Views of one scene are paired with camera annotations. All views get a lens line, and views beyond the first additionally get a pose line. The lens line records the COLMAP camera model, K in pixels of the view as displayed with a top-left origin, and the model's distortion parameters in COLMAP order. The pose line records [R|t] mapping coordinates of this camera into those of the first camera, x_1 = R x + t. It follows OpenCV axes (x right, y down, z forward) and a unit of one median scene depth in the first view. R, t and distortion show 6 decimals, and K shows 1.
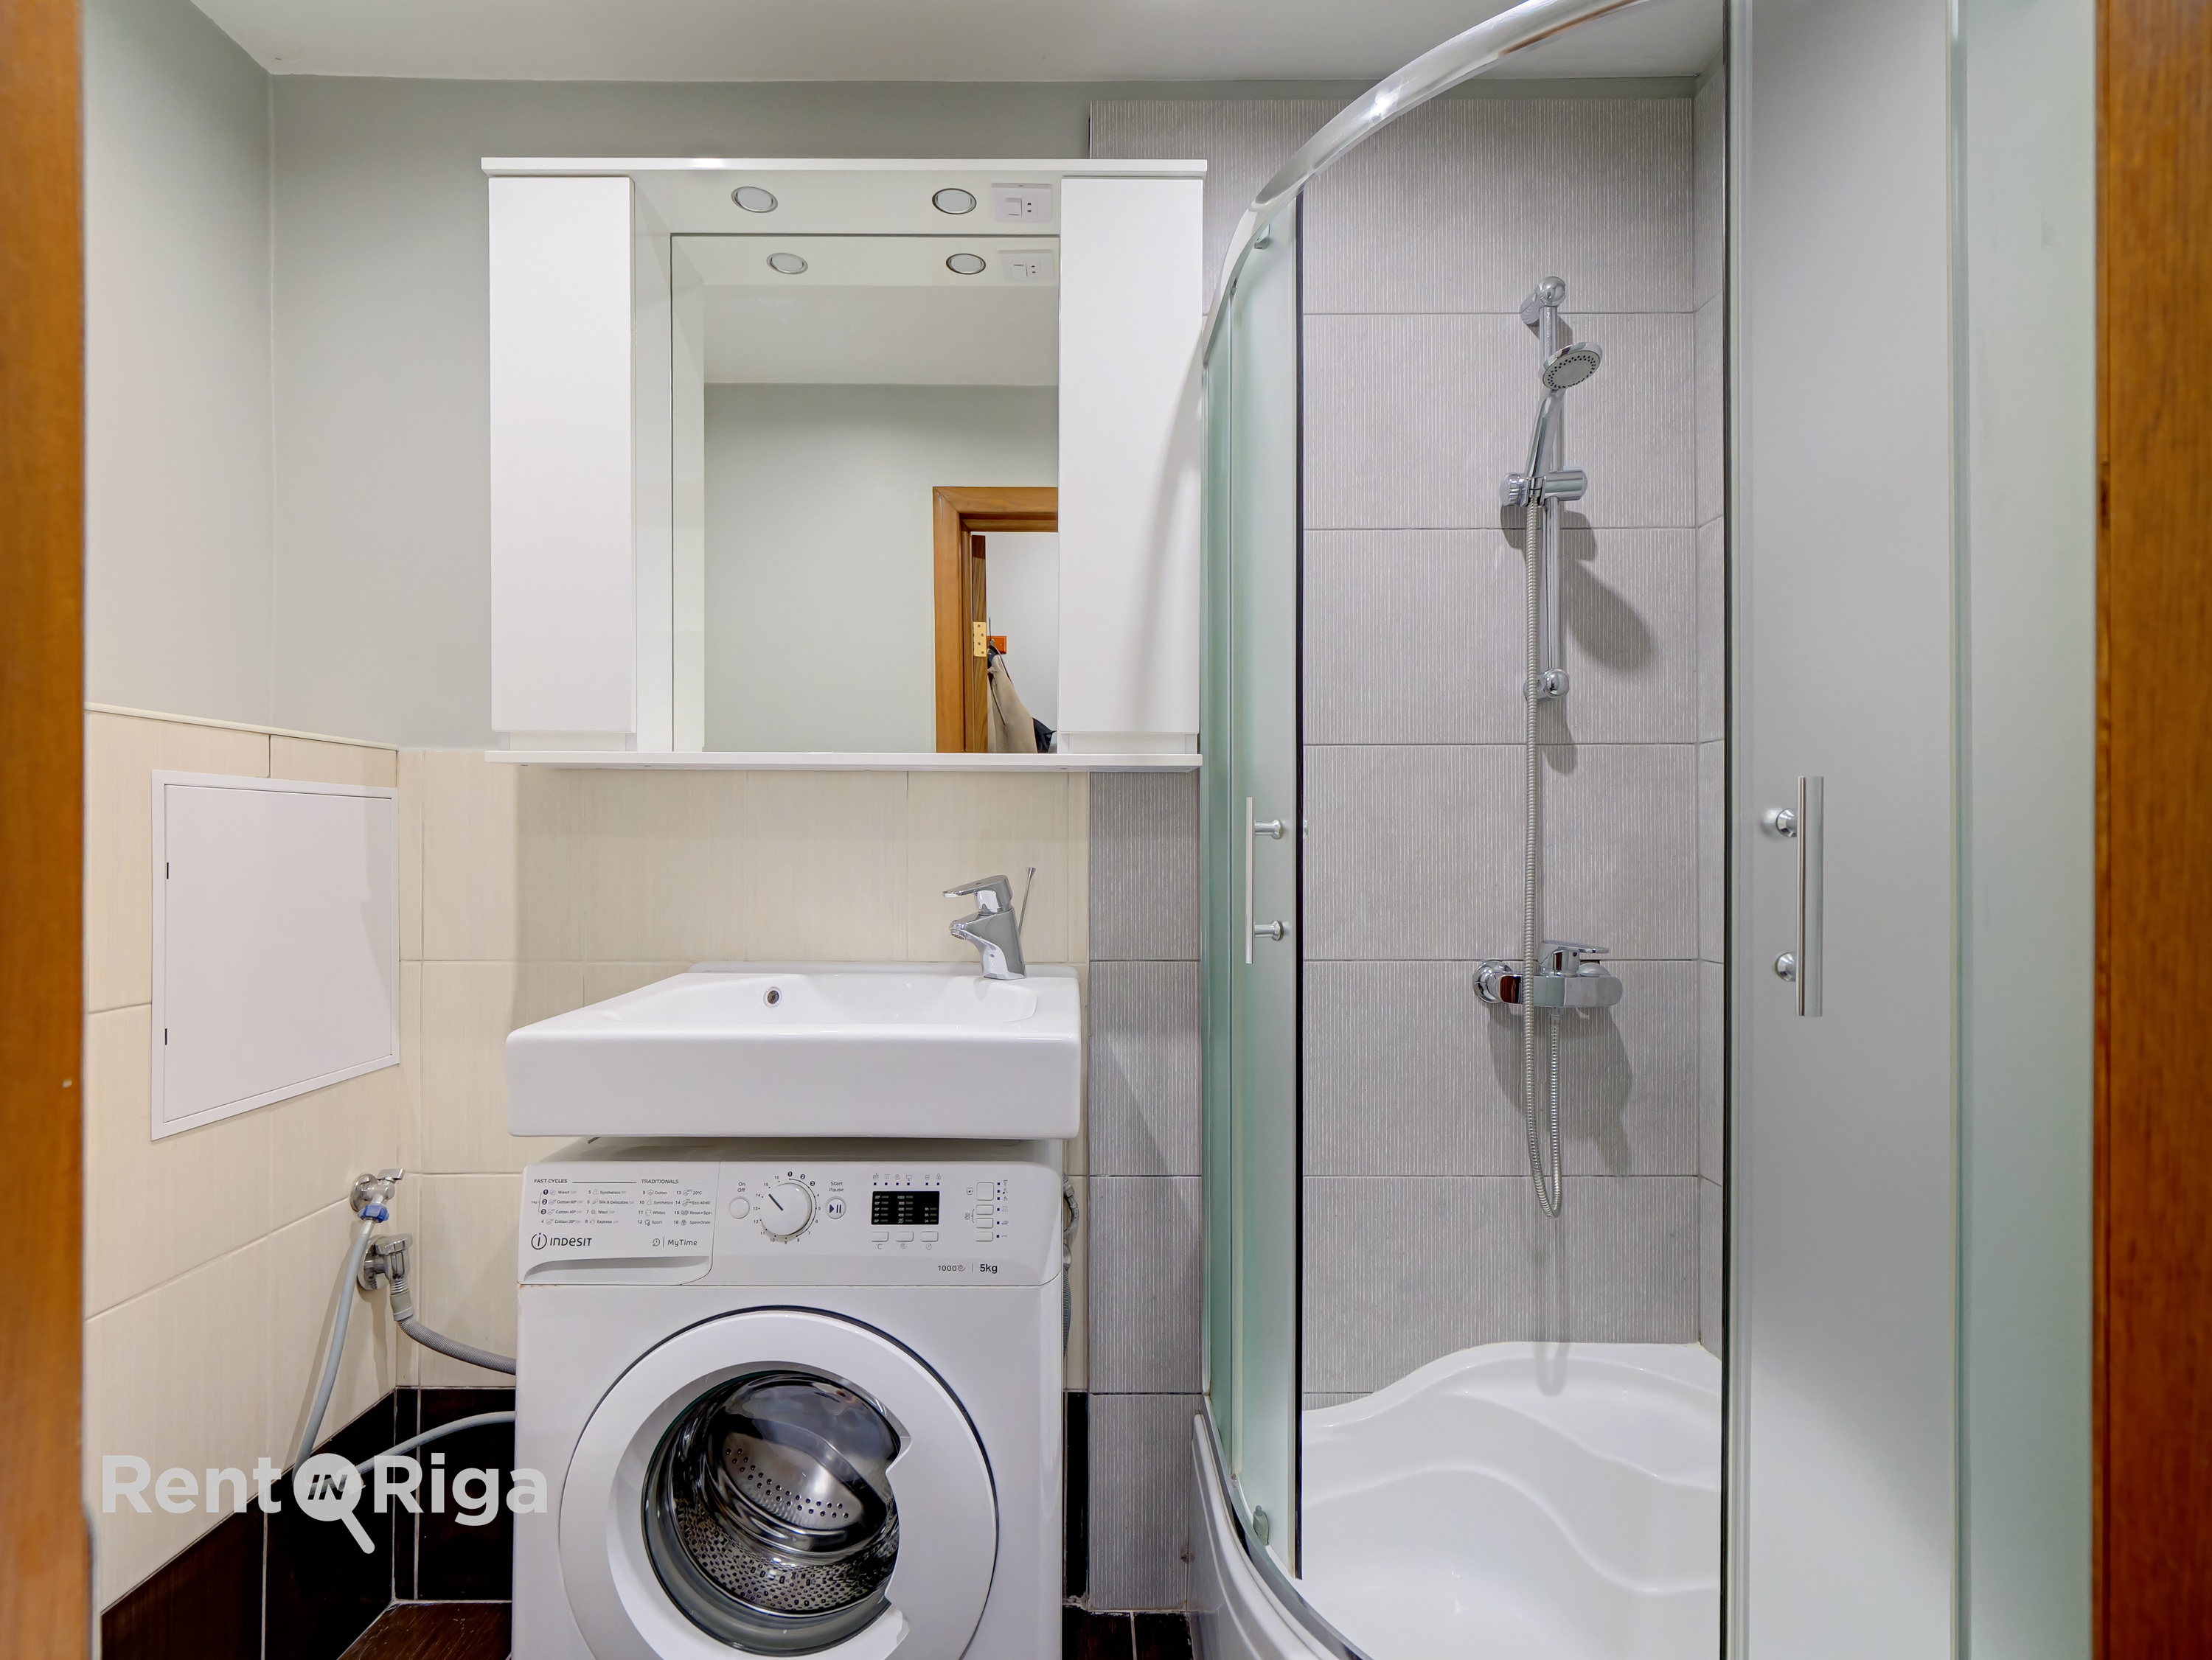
lens RADIAL K [[1074.9, 0, 1085.3], [0, 1074.9, 849.2], [0, 0, 1]] dist [-0.014833, 0.003716]
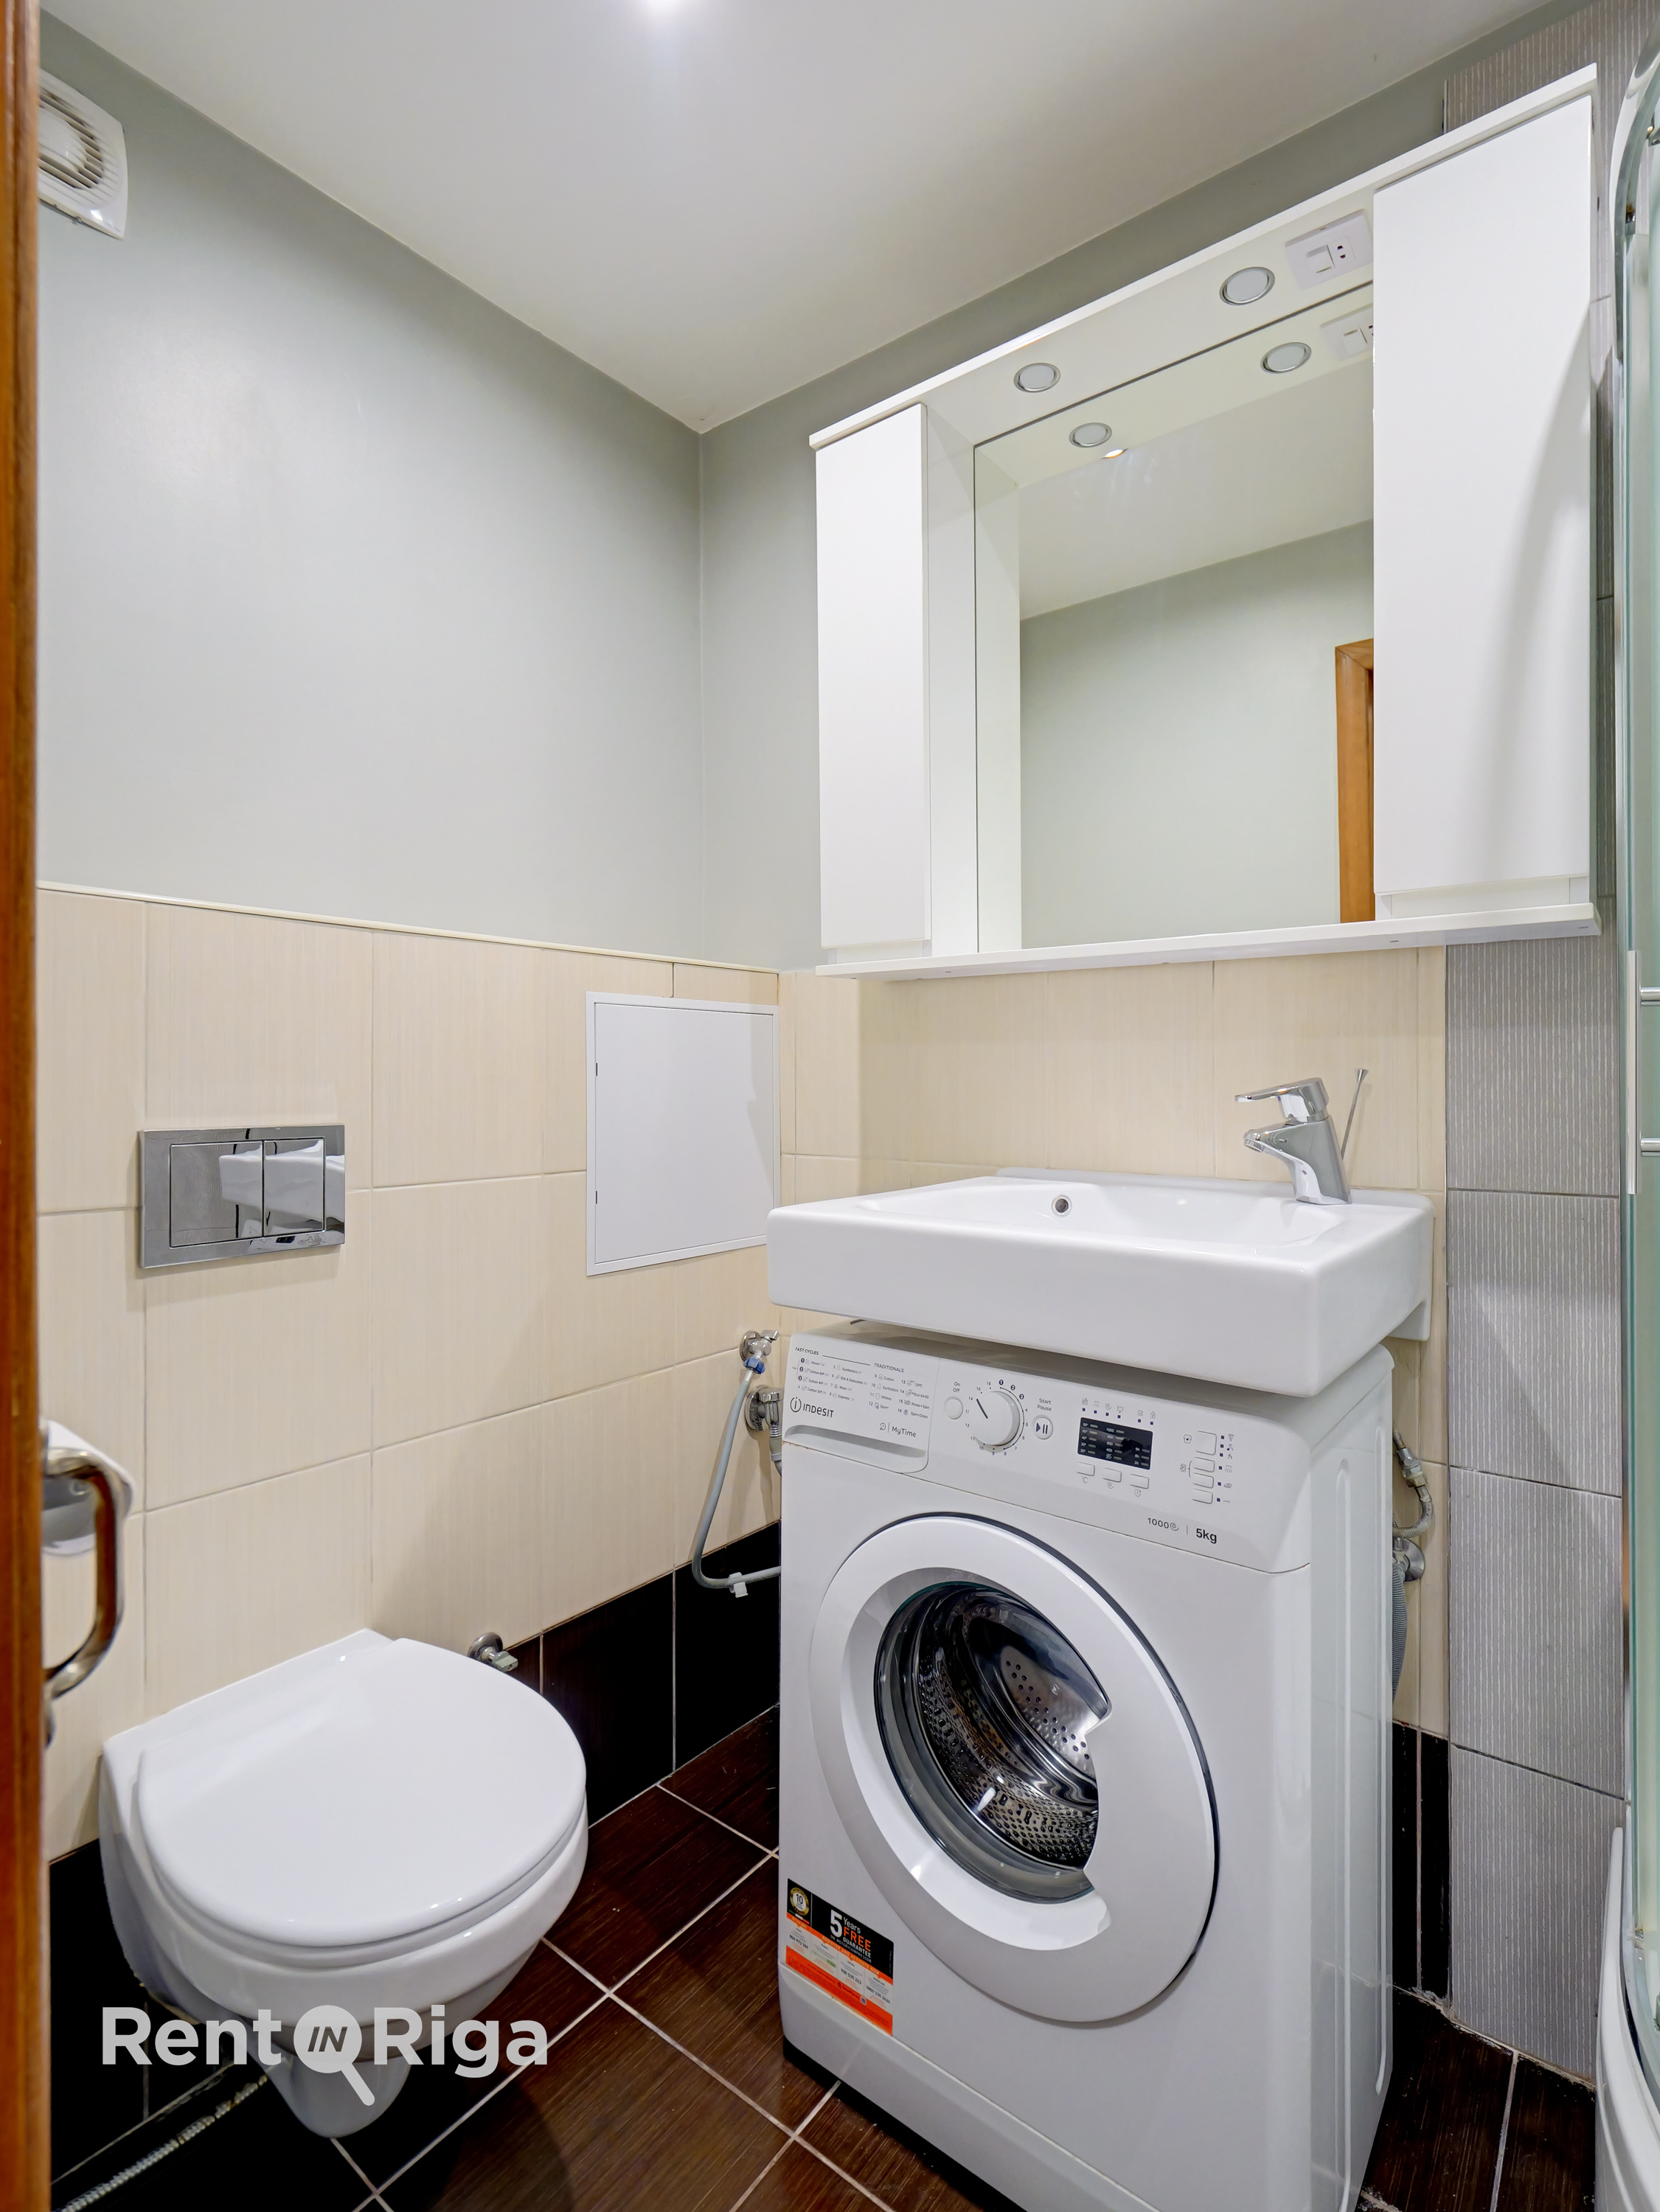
lens RADIAL K [[1075.1, 0, 834.8], [0, 1075.1, 1087.8], [0, 0, 1]] dist [-0.014833, 0.003716]
pose [[0.786065, 0.003659, -0.618133, 0.141572], [-0.001021, 0.999989, 0.004621, 0.028757], [0.618143, -0.003001, 0.786060, 0.122309]]
